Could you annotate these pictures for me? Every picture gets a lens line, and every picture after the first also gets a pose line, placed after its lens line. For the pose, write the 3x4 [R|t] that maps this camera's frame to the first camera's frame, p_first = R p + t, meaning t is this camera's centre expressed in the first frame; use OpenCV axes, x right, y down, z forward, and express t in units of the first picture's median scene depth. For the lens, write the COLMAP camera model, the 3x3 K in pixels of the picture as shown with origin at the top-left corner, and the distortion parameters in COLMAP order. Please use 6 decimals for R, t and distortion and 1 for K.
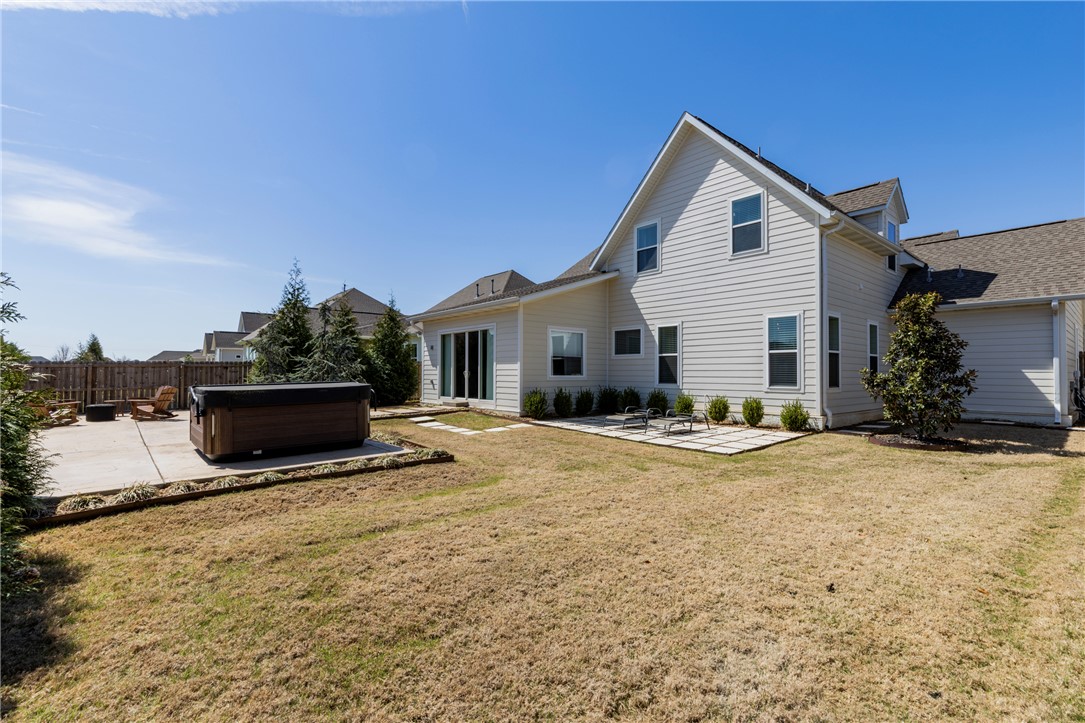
lens RADIAL K [[492.0, 0, 542.8], [0, 492.0, 357.2], [0, 0, 1]] dist [0.013449, -0.003023]
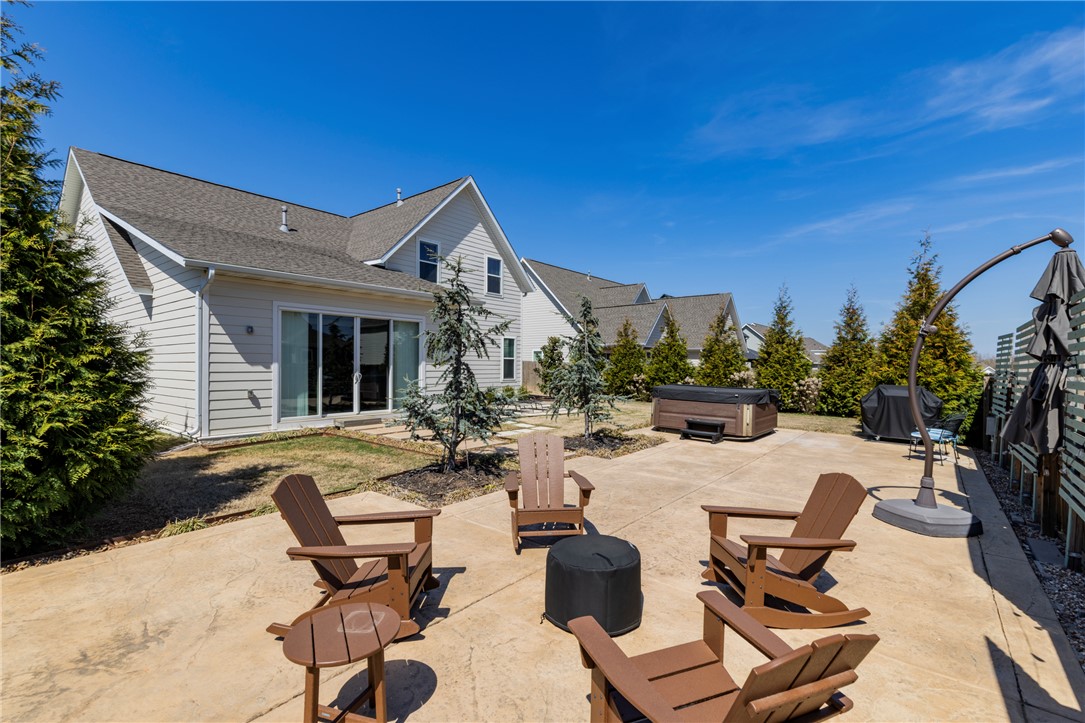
lens RADIAL K [[492.0, 0, 548.6], [0, 492.0, 366.8], [0, 0, 1]] dist [0.013449, -0.003023]
pose [[-0.185744, -0.005135, 0.982585, -1.123412], [-0.032300, 0.999478, -0.000882, 0.013959], [-0.982067, -0.031901, -0.185813, 1.084787]]
